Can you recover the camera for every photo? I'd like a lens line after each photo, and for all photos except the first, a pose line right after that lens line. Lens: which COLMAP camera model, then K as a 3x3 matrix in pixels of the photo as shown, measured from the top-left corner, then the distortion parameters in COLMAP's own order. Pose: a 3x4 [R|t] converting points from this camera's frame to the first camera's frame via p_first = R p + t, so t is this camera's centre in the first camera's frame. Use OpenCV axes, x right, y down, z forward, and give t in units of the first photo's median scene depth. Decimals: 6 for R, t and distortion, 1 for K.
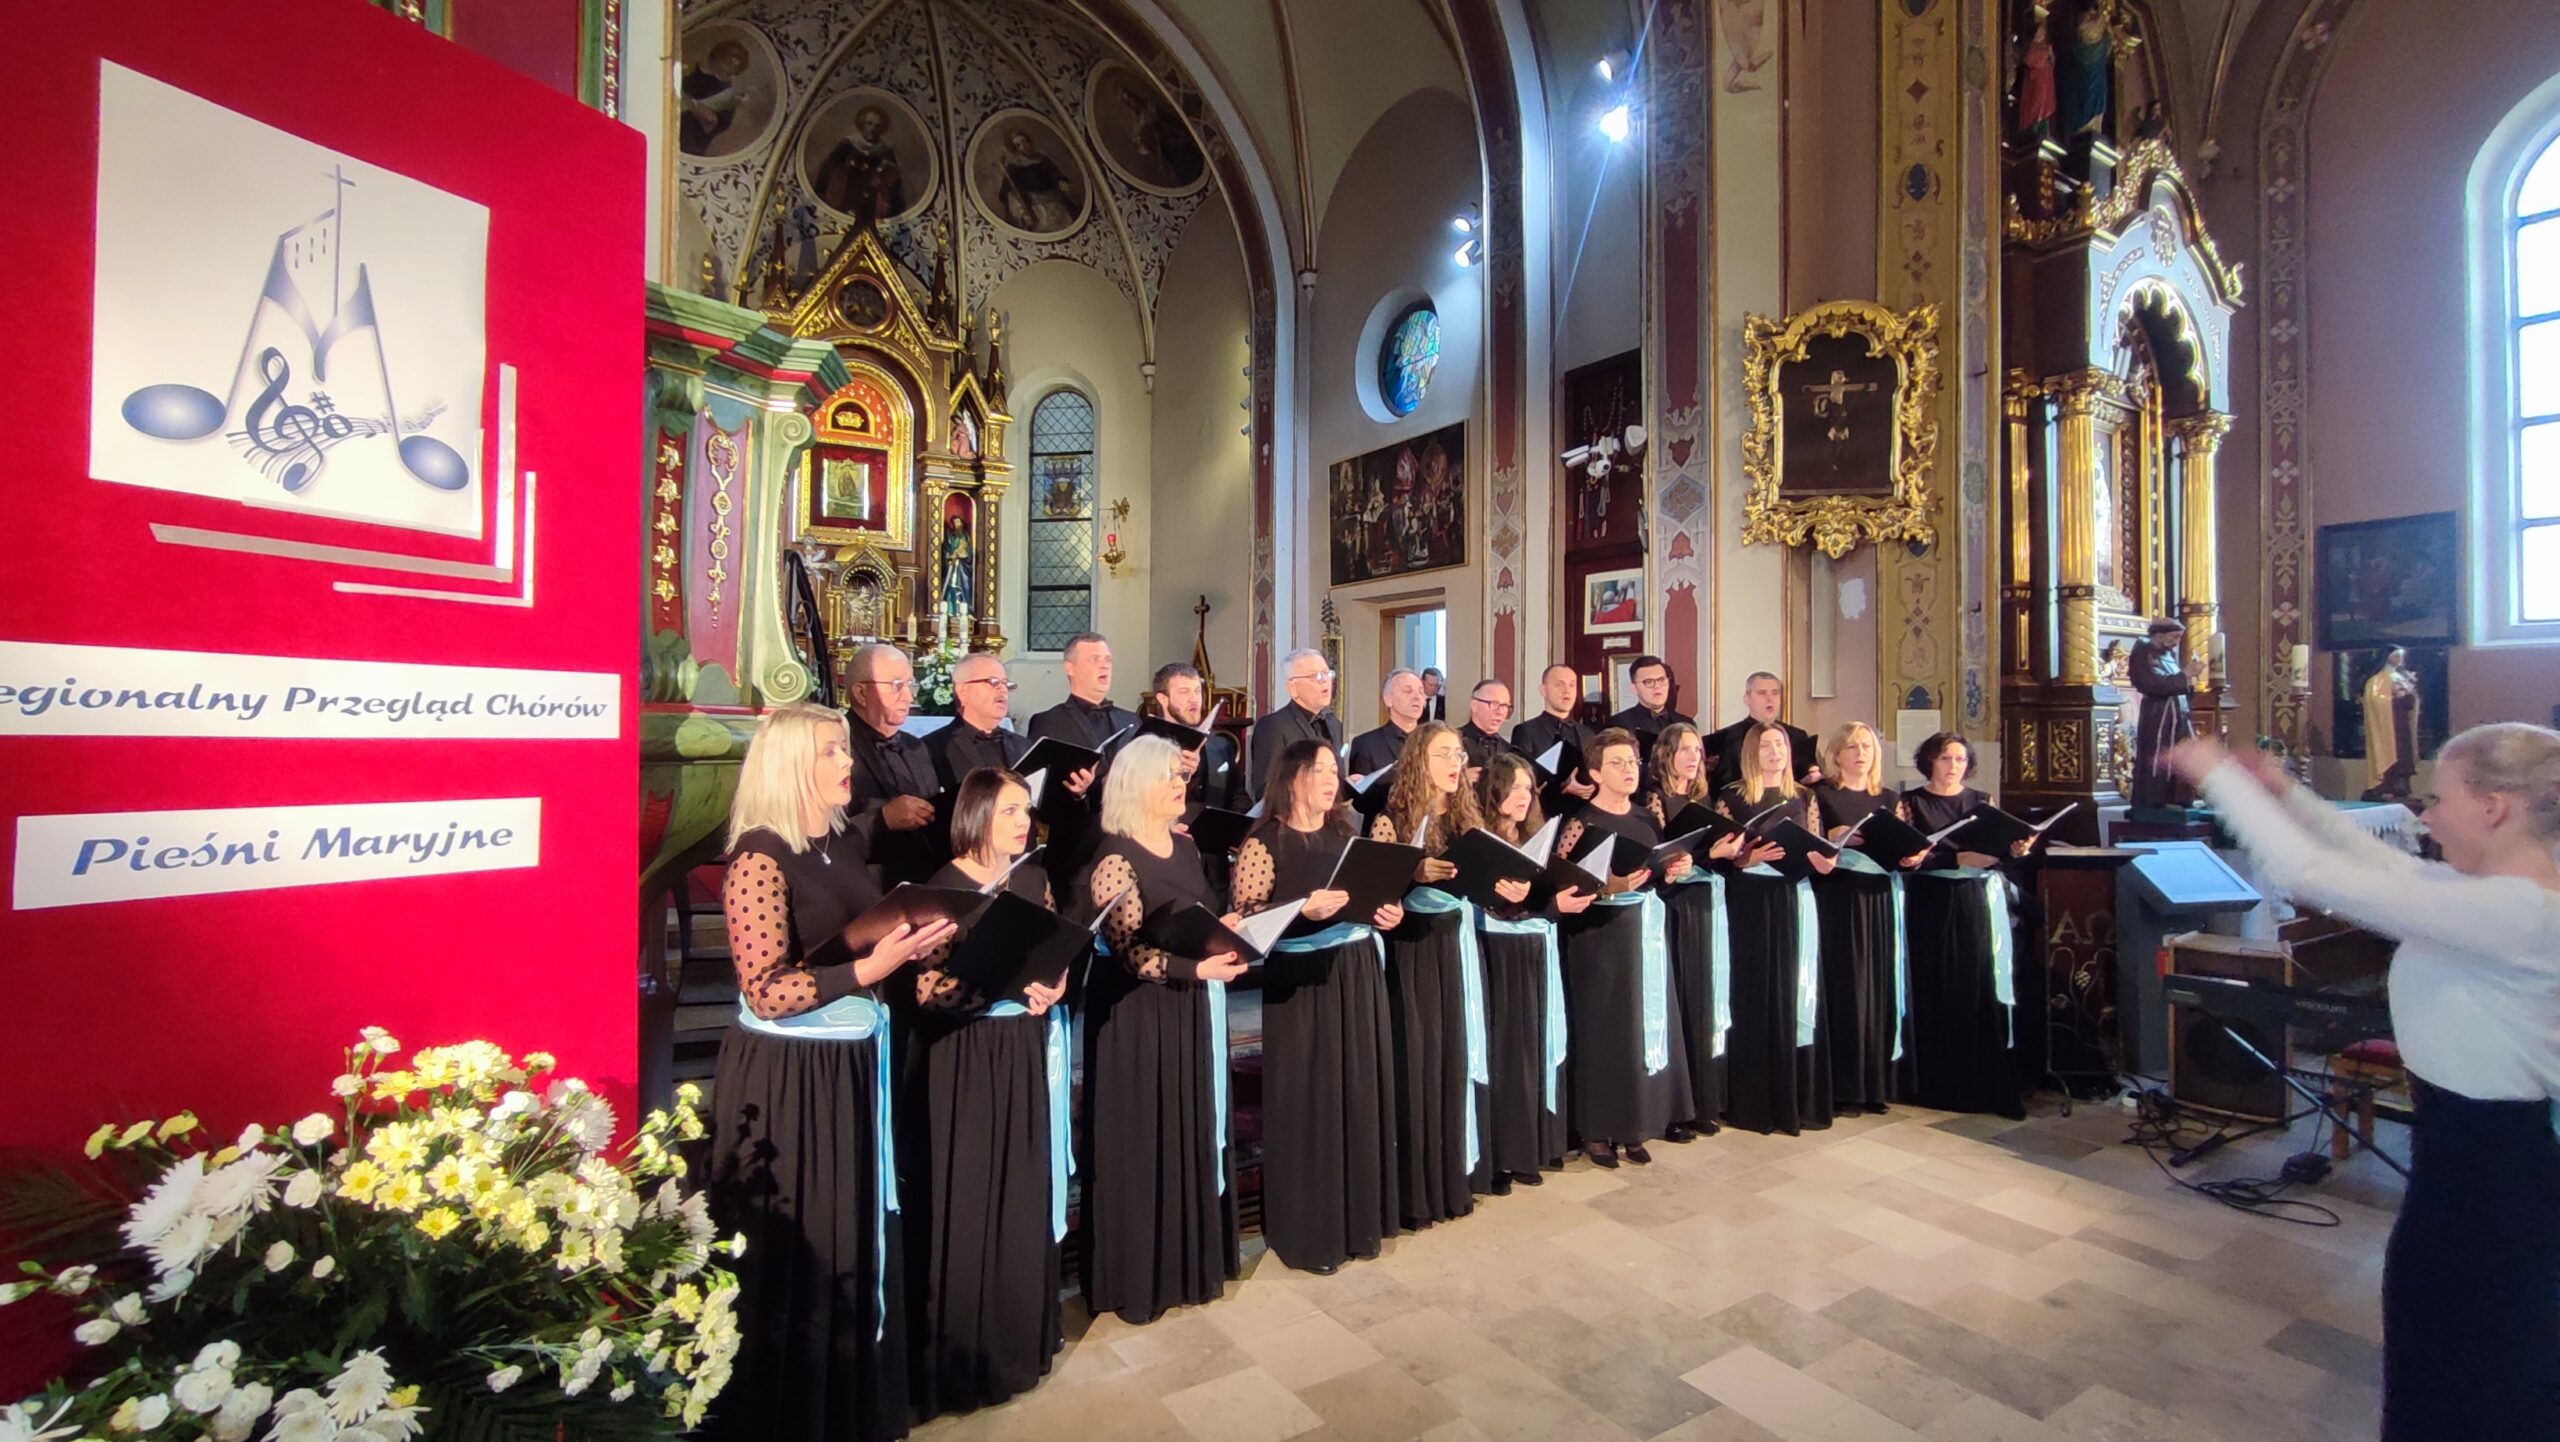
lens RADIAL K [[1143.9, 0, 1263.6], [0, 1143.9, 701.3], [0, 0, 1]] dist [-0.027965, 0.014204]
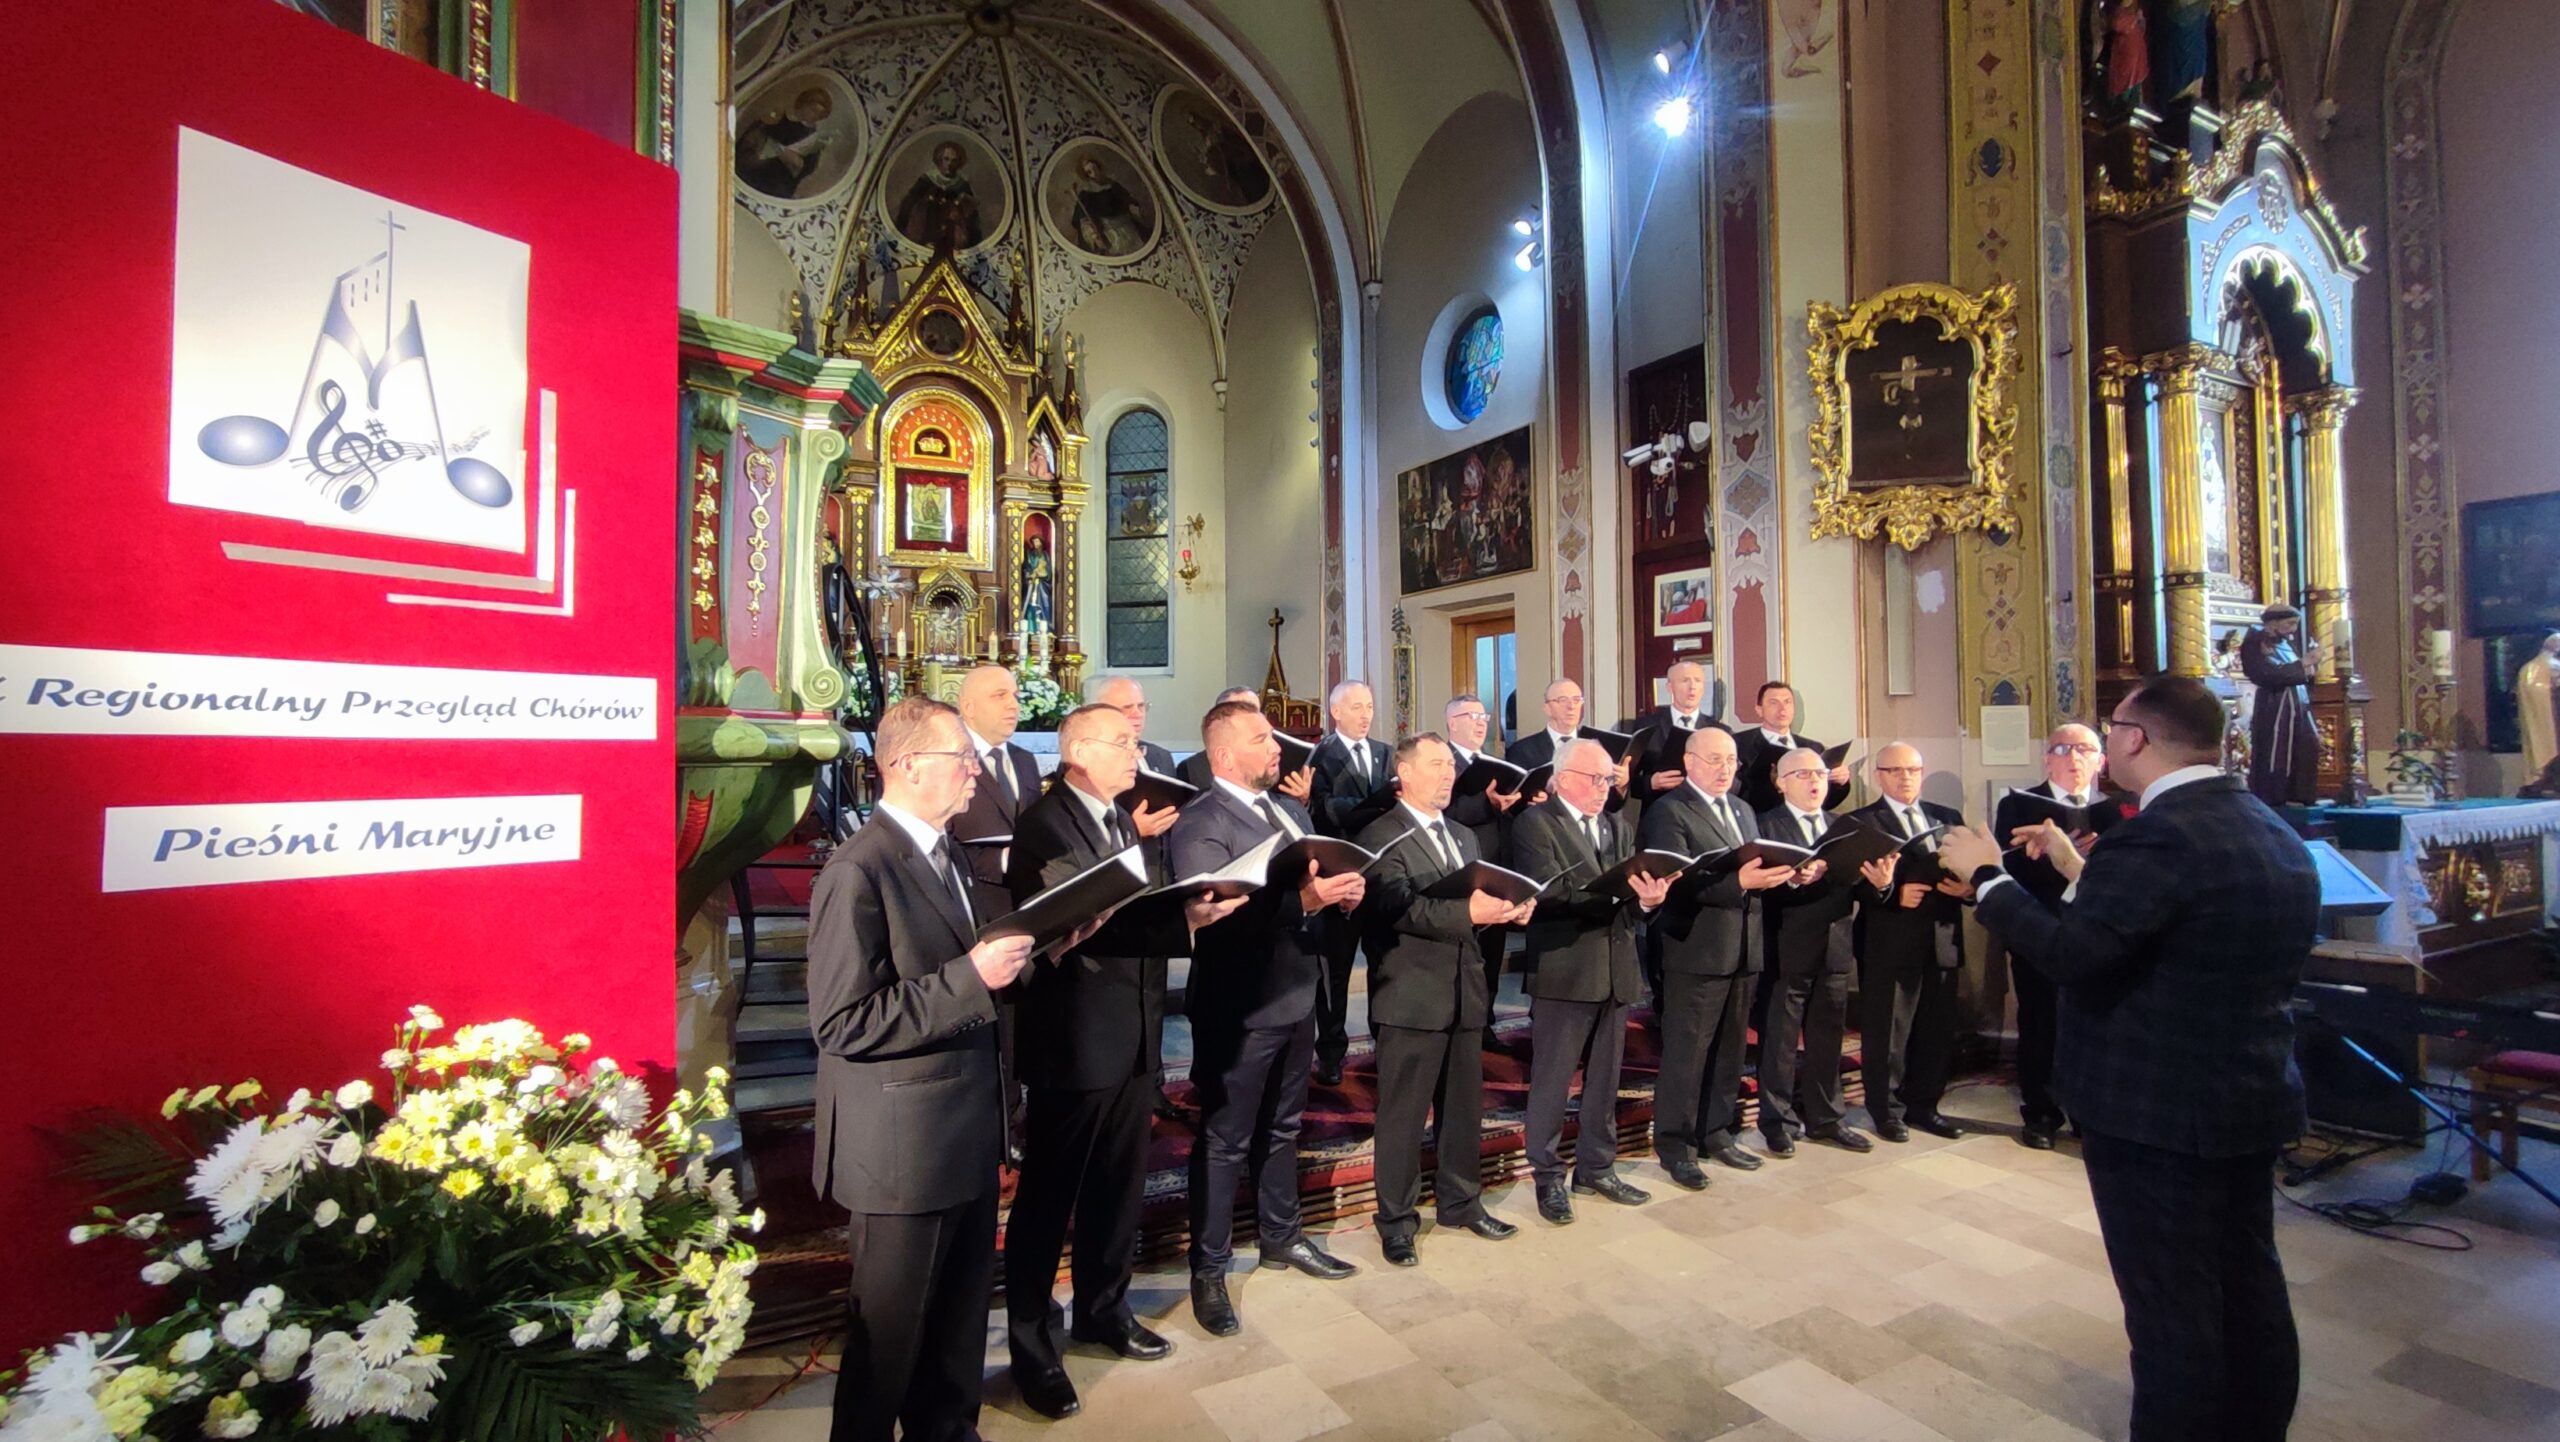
lens RADIAL K [[1143.9, 0, 1263.8], [0, 1143.9, 702.4], [0, 0, 1]] dist [-0.027965, 0.014204]
pose [[0.996666, -0.016542, -0.079893, 0.026696], [0.015499, 0.999787, -0.013661, 0.007096], [0.080102, 0.012377, 0.996710, -0.002897]]
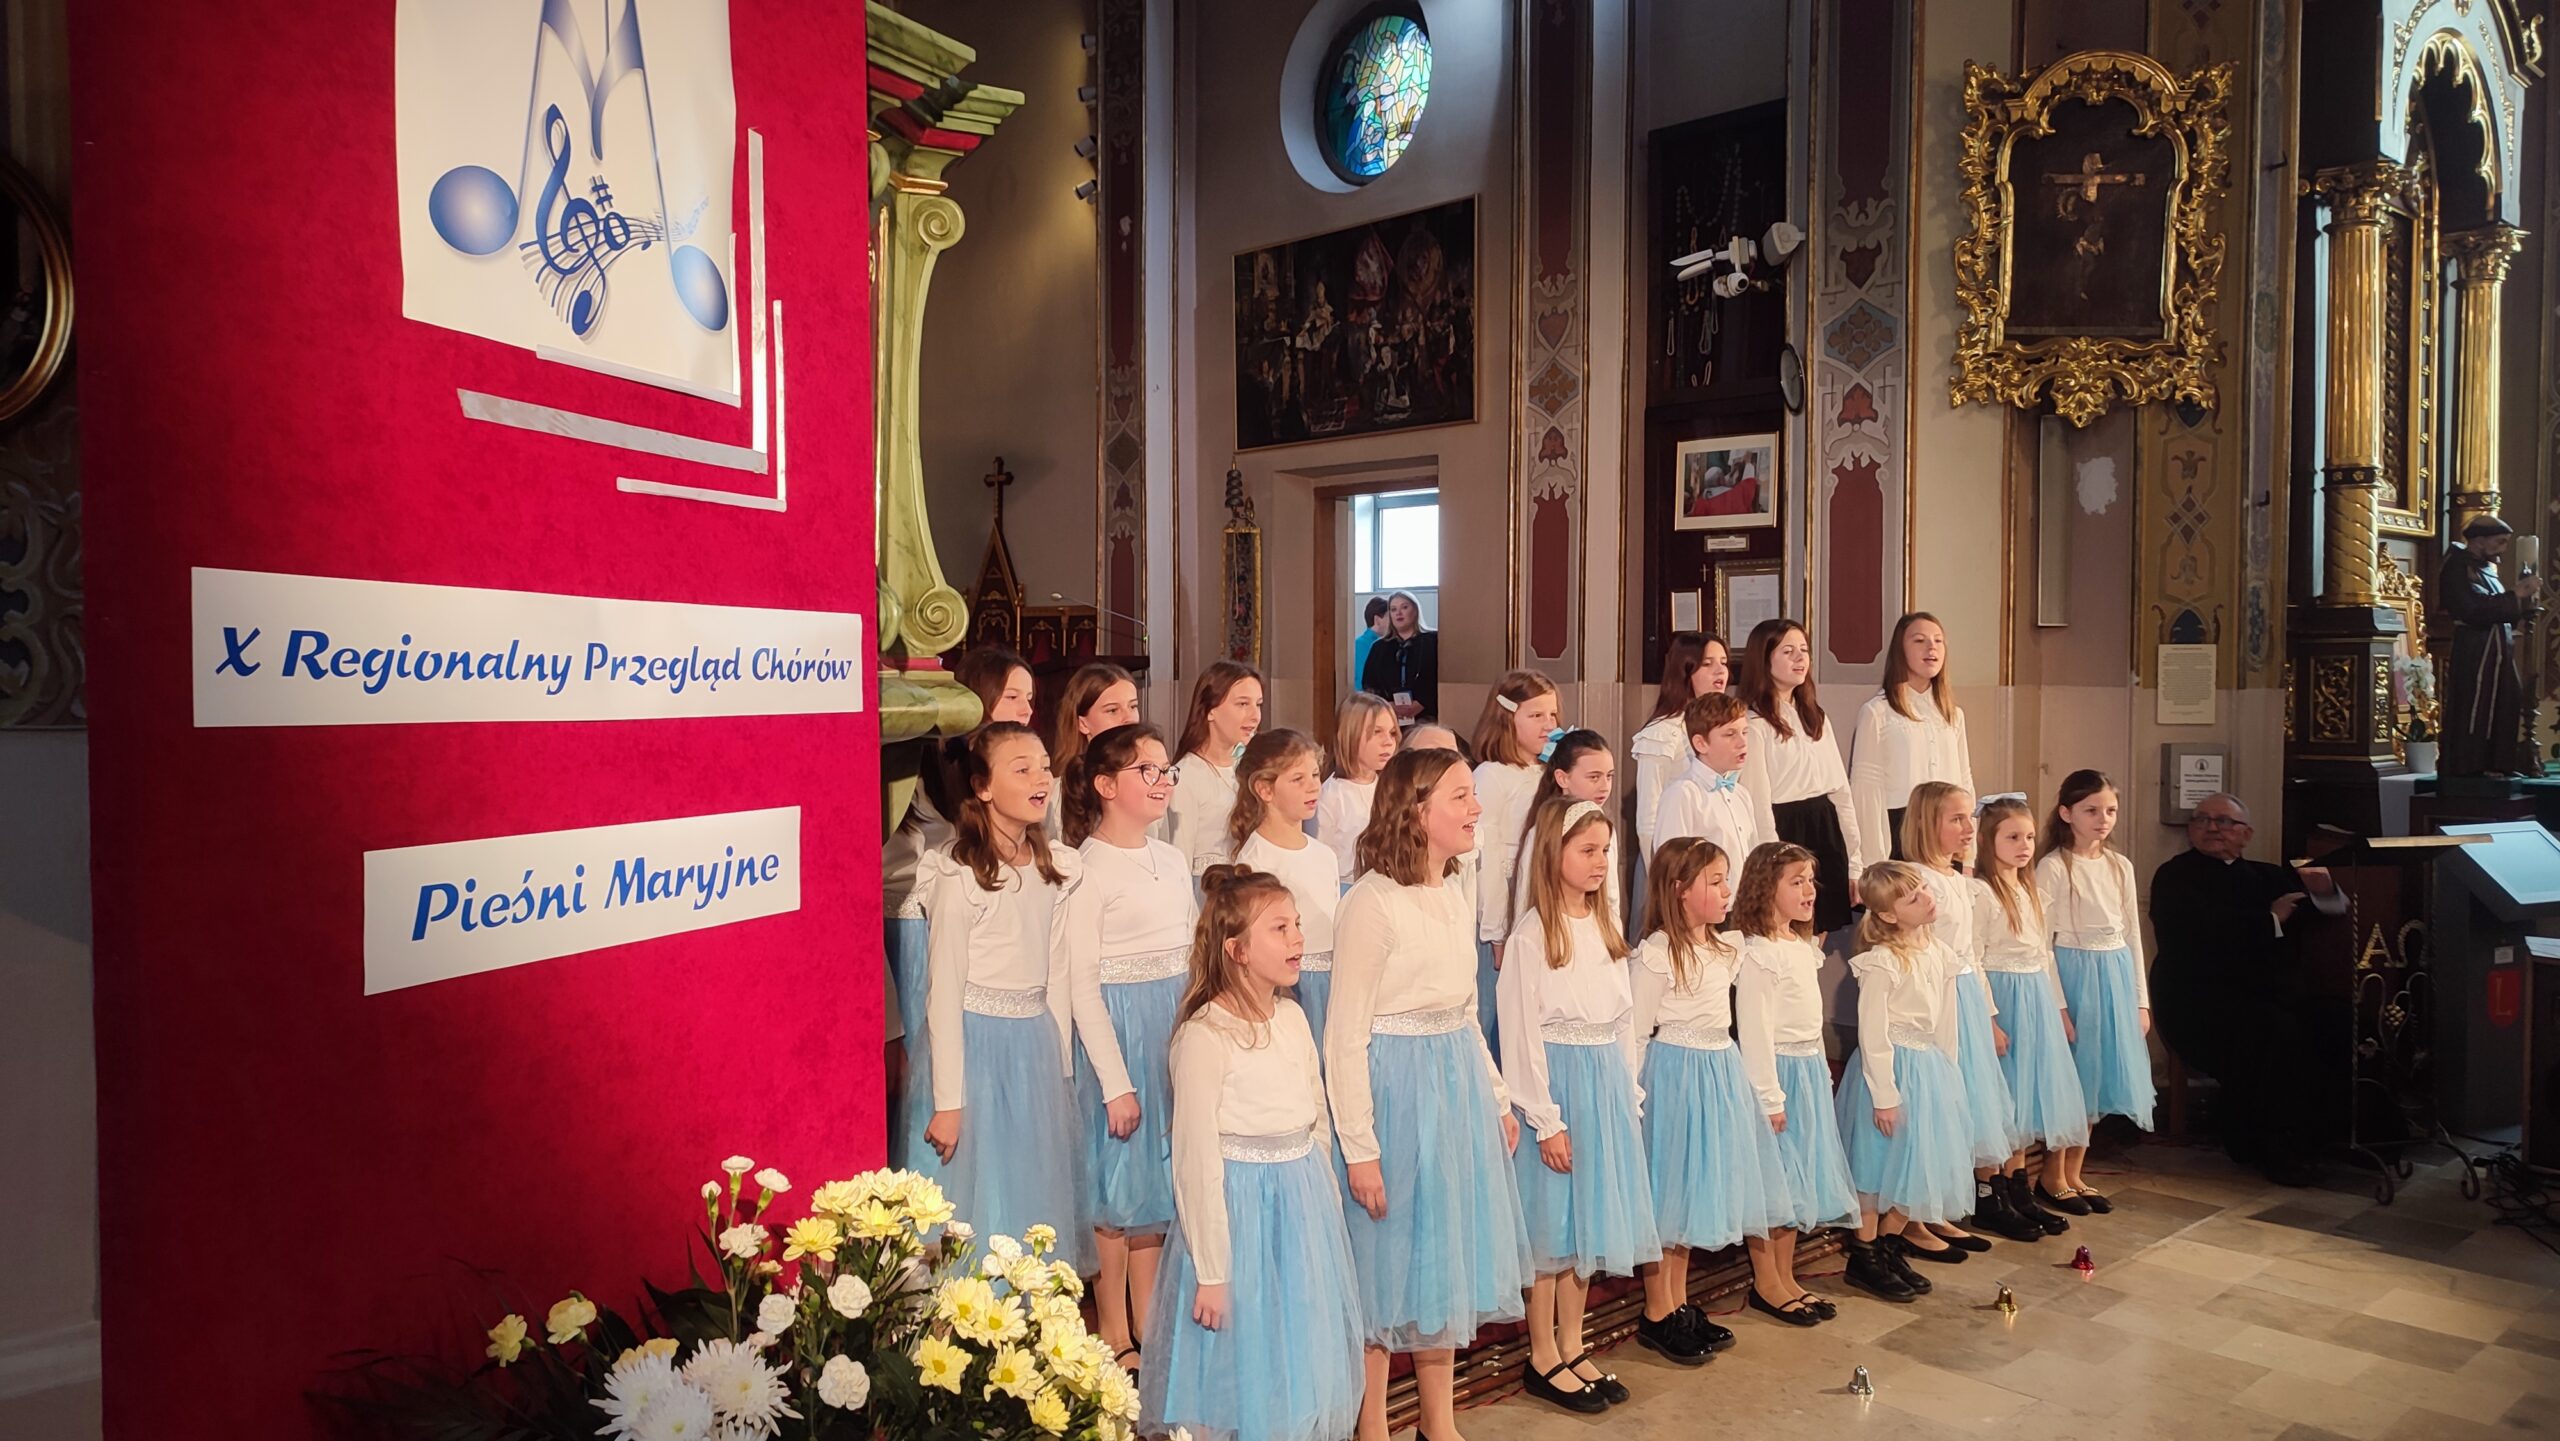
lens RADIAL K [[1855.7, 0, 1281.4], [0, 1855.7, 707.2], [0, 0, 1]] dist [0.031765, -0.015701]
pose [[0.980733, -0.010396, 0.195077, -0.179692], [0.001540, 0.998963, 0.045495, -0.006184], [-0.195348, -0.044318, 0.979732, -0.031367]]
